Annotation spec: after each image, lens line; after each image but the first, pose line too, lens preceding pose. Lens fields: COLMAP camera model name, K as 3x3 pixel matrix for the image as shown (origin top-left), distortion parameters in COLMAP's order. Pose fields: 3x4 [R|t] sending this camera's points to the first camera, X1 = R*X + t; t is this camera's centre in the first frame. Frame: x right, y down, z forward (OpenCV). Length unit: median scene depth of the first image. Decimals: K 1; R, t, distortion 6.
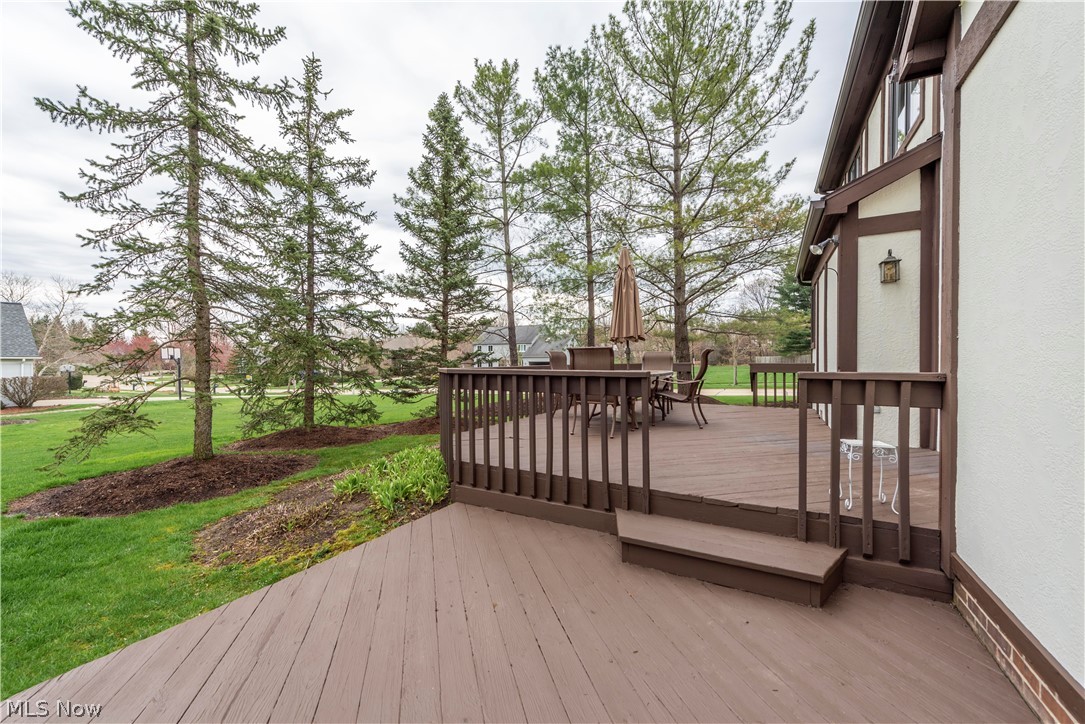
lens RADIAL K [[433.9, 0, 537.7], [0, 433.9, 360.0], [0, 0, 1]] dist [-0.002572, -0.000423]
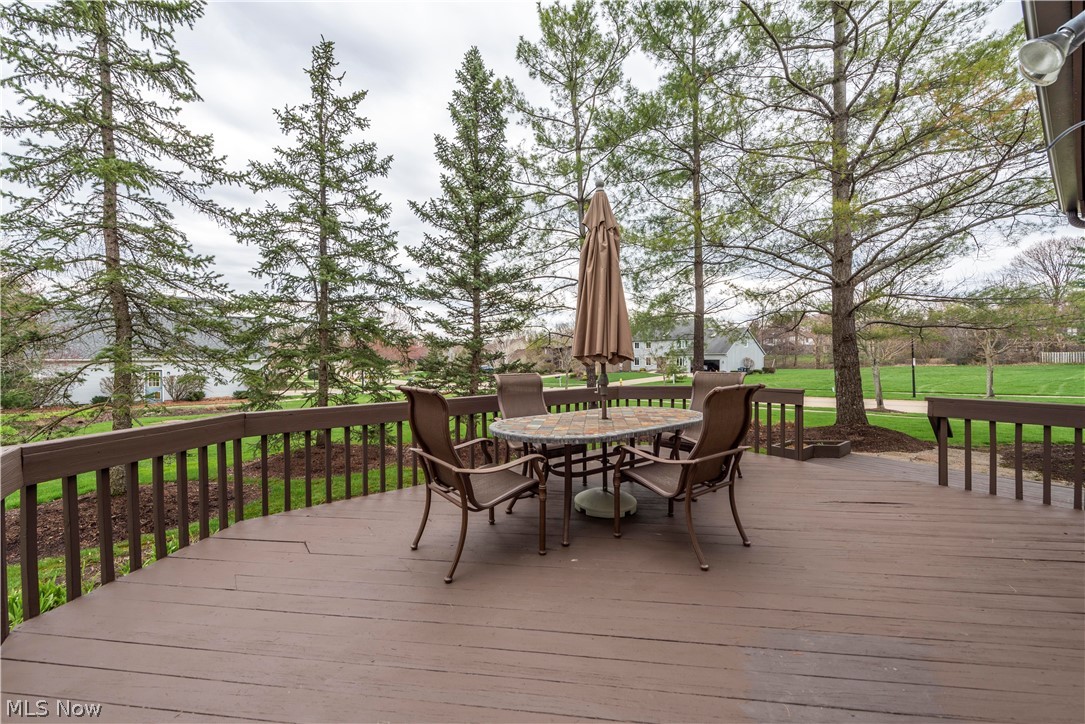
lens RADIAL K [[433.9, 0, 537.7], [0, 433.9, 360.0], [0, 0, 1]] dist [-0.002572, -0.000423]
pose [[0.920225, -0.005199, -0.391355, 0.163839], [0.008034, 0.999952, 0.005605, -0.023559], [0.391307, -0.008302, 0.920223, 0.227801]]
